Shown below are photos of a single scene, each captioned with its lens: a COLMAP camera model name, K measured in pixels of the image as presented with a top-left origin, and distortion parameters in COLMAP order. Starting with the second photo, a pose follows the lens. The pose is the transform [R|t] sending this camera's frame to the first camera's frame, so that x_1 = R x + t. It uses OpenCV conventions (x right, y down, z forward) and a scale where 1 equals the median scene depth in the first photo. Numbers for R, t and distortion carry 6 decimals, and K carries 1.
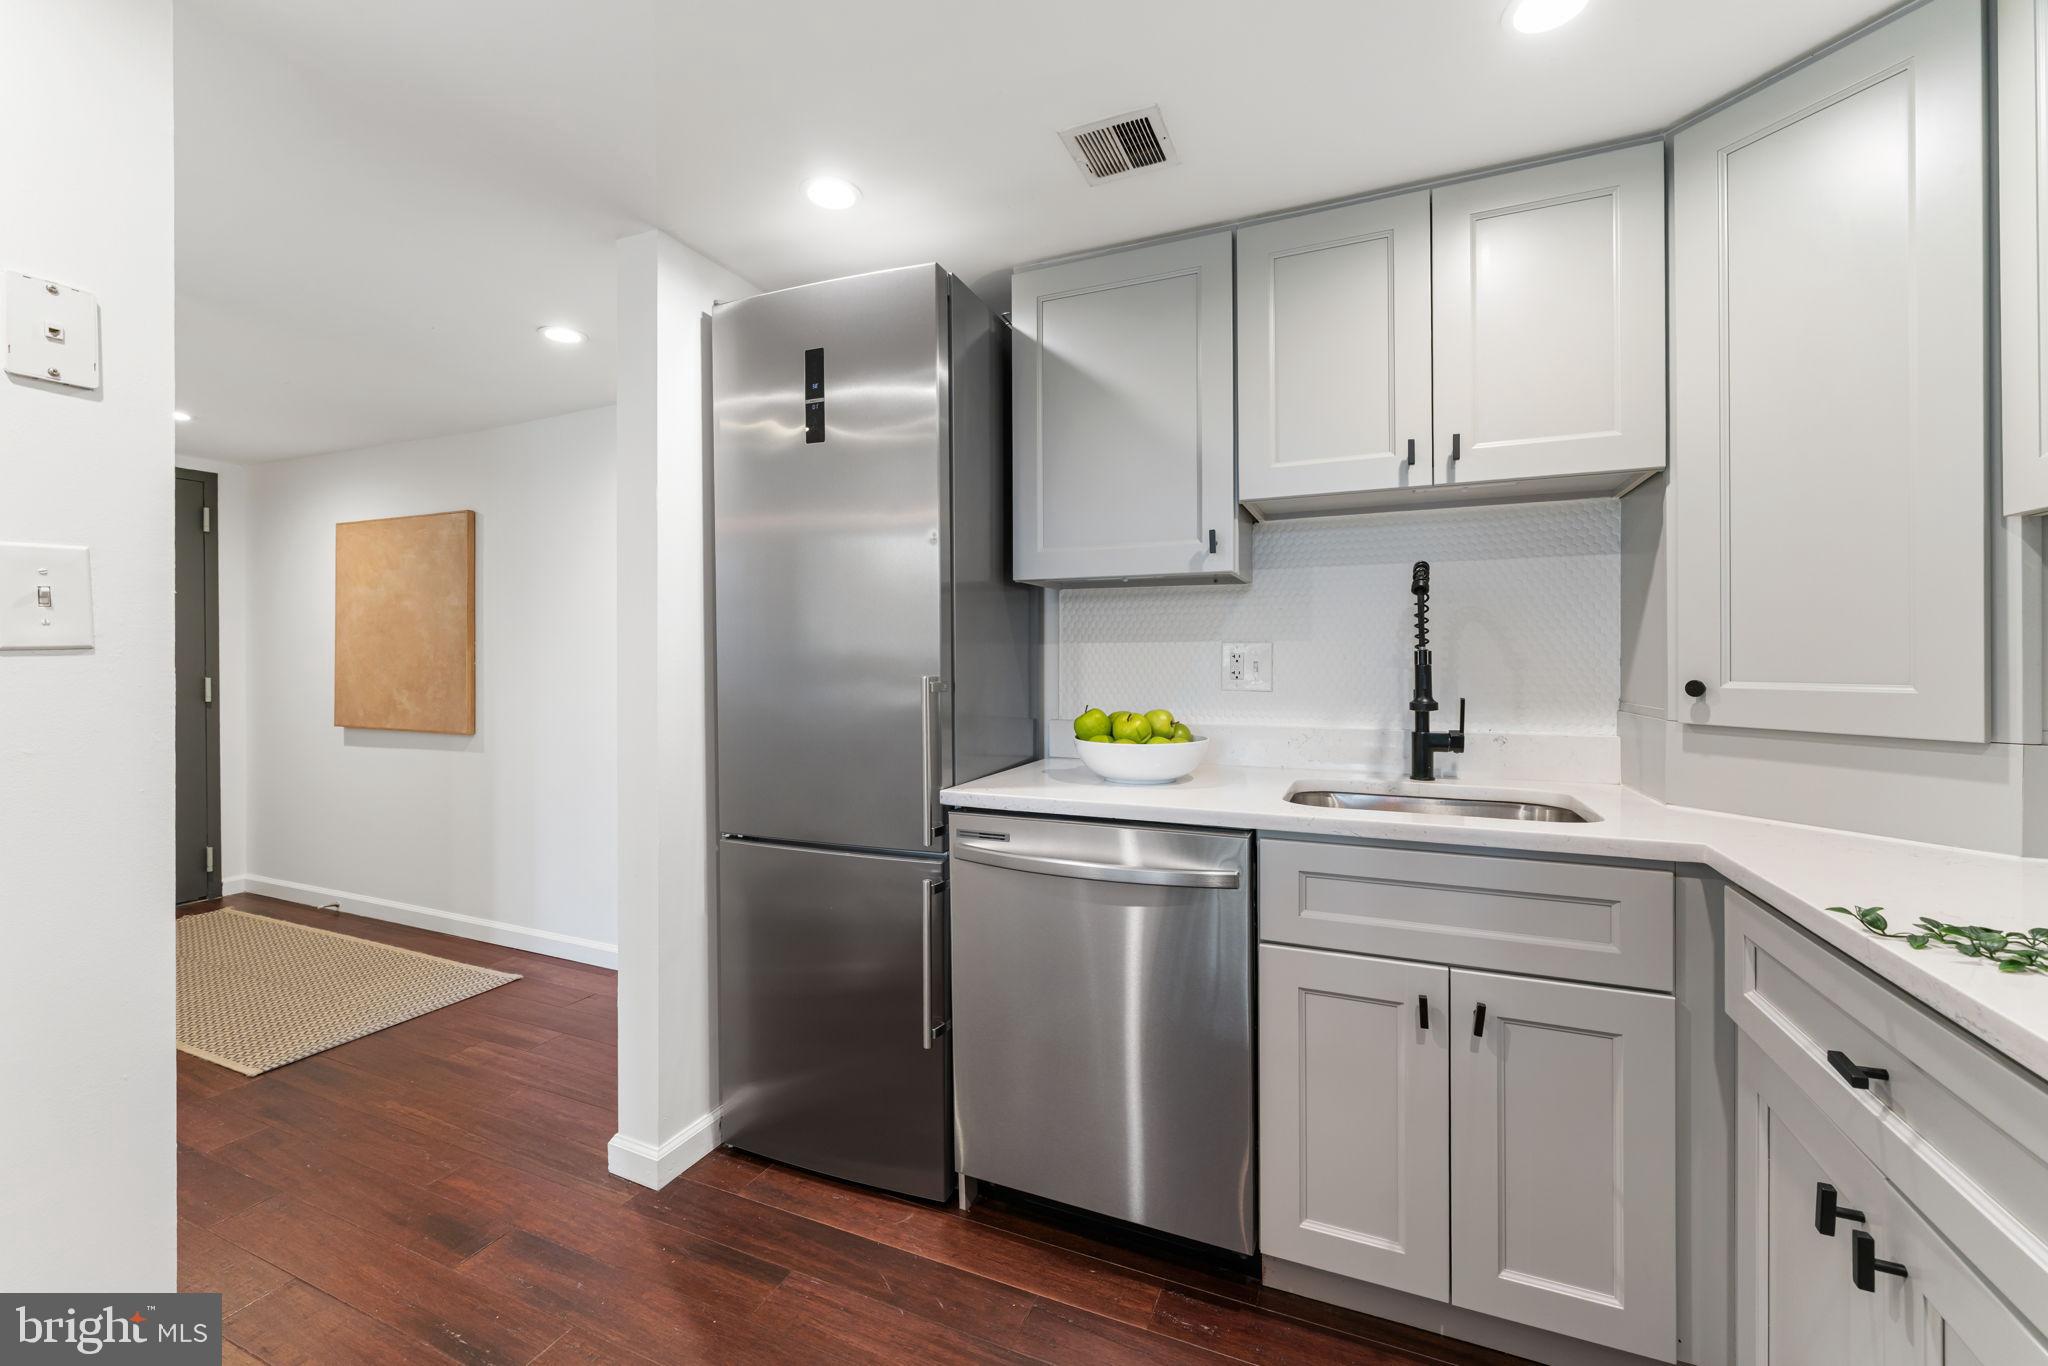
lens RADIAL K [[834.3, 0, 1016.0], [0, 834.3, 661.7], [0, 0, 1]] dist [-0.001000, -0.000345]
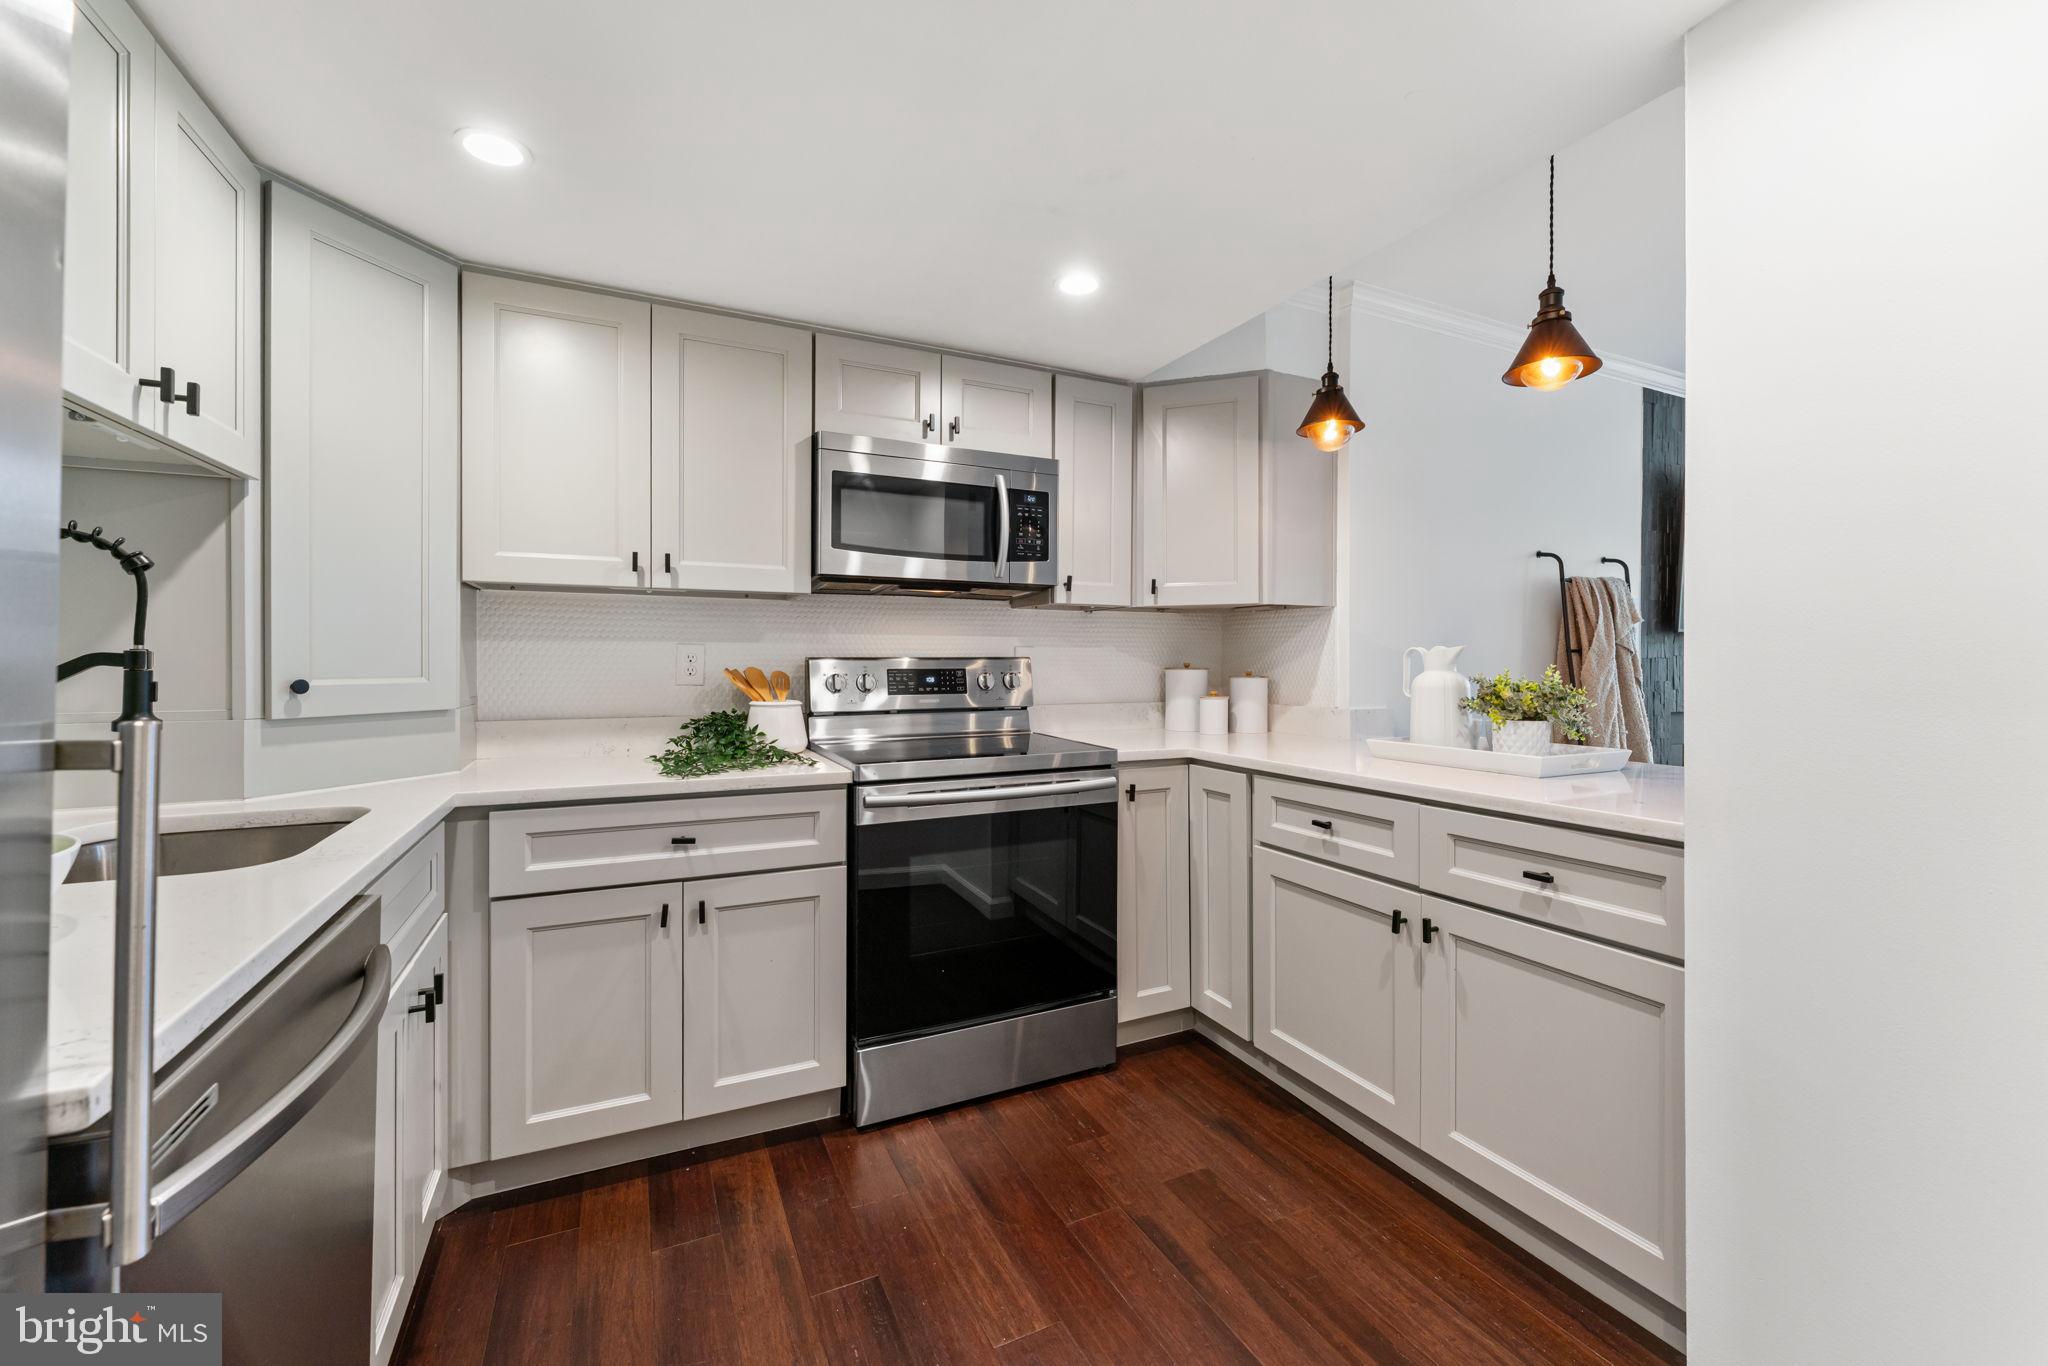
lens RADIAL K [[834.3, 0, 1016.0], [0, 834.3, 661.7], [0, 0, 1]] dist [-0.001000, -0.000345]
pose [[-0.756112, 0.000699, 0.654442, -0.579384], [0.004582, 0.999981, 0.004225, -0.003727], [-0.654426, 0.006193, -0.756100, 1.017475]]
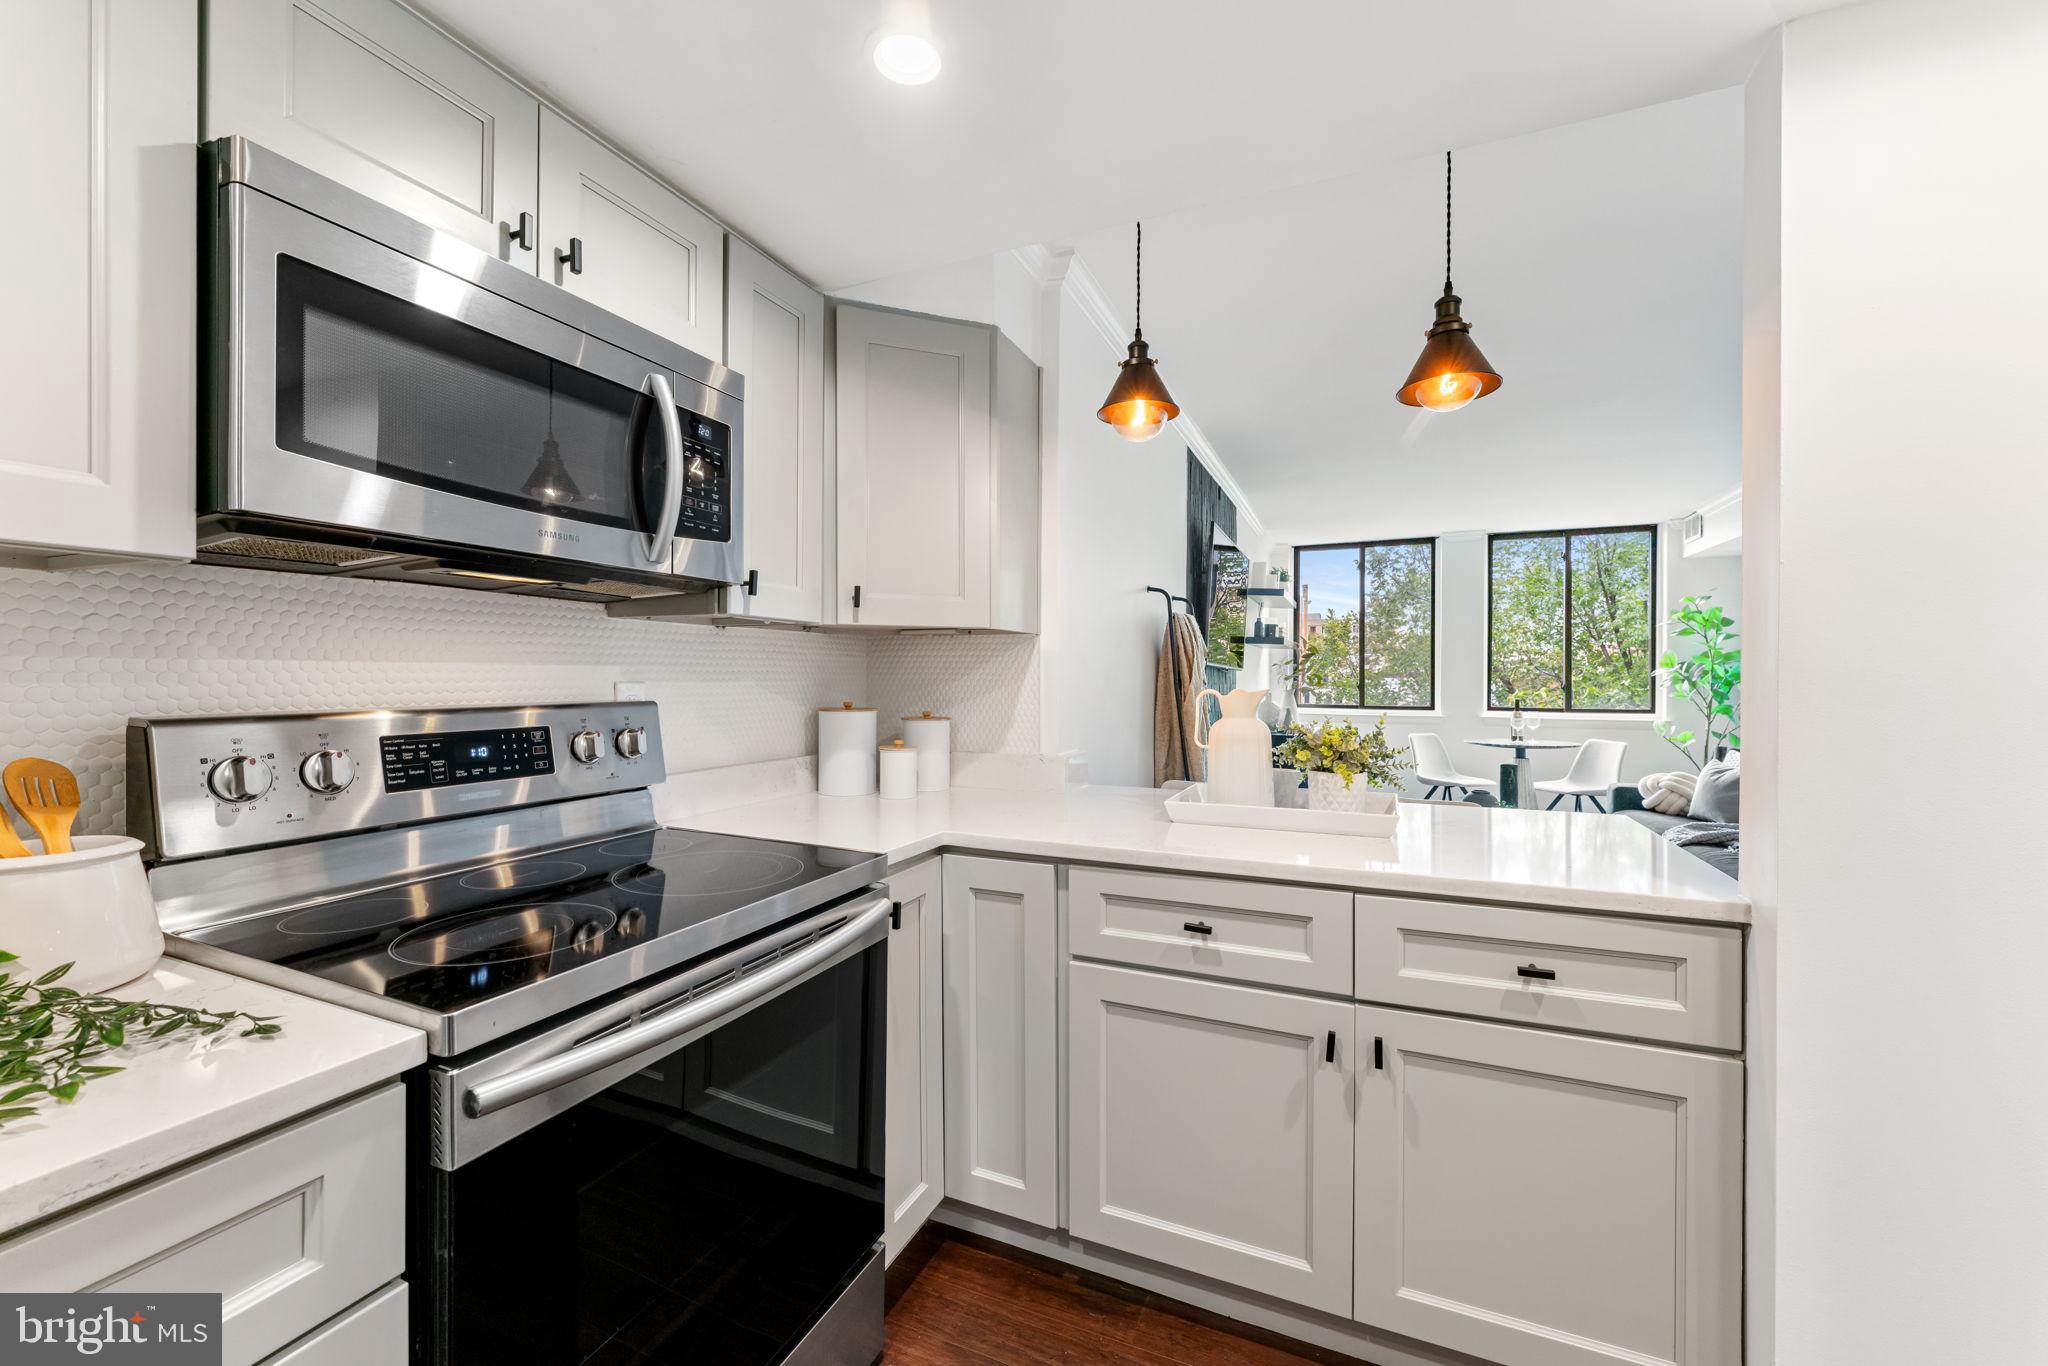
lens RADIAL K [[817.7, 0, 1024.0], [0, 817.7, 683.0], [0, 0, 1]] dist [-0.002074, -0.000499]
pose [[-0.999987, -0.000963, -0.005077, 0.057553], [-0.001036, 0.999896, 0.014417, -0.041973], [0.005062, 0.014422, -0.999883, 0.714923]]
